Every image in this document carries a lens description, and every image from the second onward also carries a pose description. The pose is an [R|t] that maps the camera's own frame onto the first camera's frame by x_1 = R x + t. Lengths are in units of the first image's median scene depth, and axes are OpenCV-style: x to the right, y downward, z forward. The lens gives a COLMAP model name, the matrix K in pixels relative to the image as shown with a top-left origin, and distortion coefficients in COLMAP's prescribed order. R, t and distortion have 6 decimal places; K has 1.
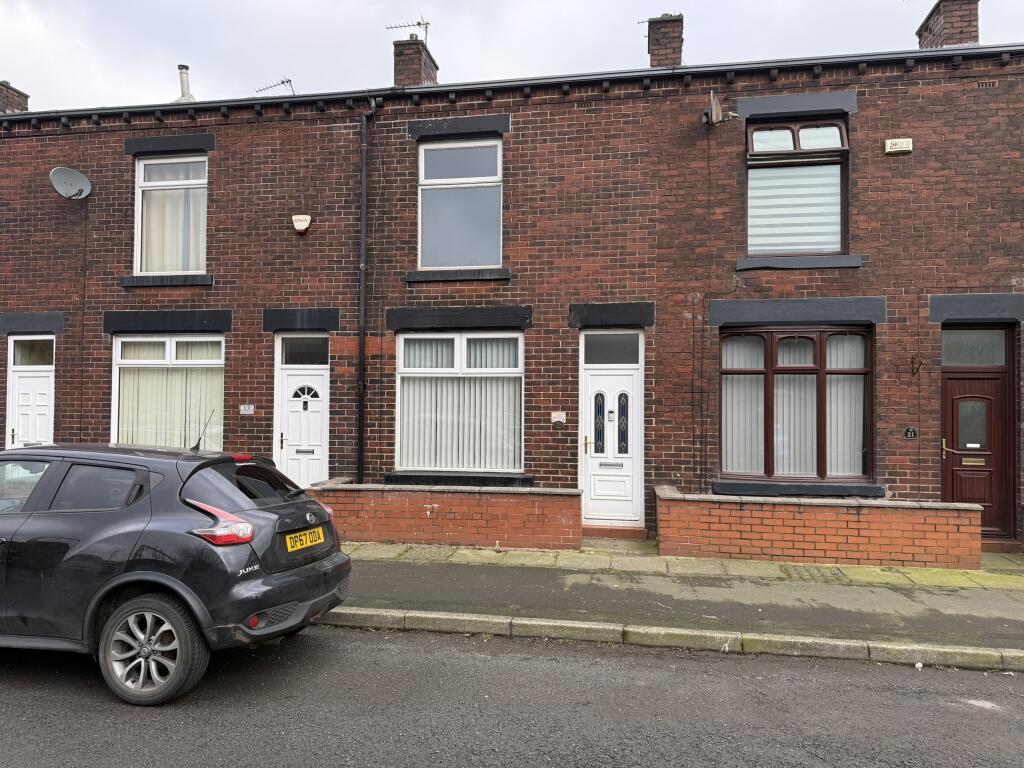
lens RADIAL K [[705.8, 0, 512.0], [0, 705.8, 384.0], [0, 0, 1]] dist [0.034520, -0.040831]
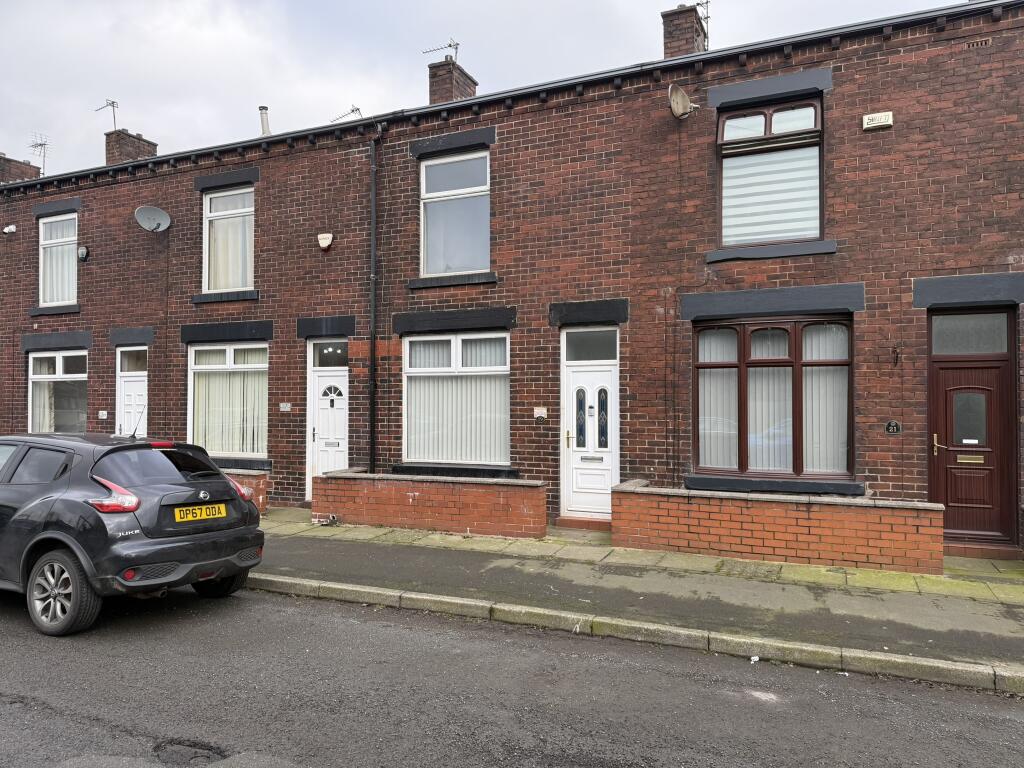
lens RADIAL K [[705.8, 0, 512.0], [0, 705.8, 384.0], [0, 0, 1]] dist [0.034520, -0.040831]
pose [[0.971798, -0.013592, -0.235423, 0.279579], [0.013835, 0.999904, -0.000619, 0.005306], [0.235409, -0.002656, 0.971893, -0.023229]]
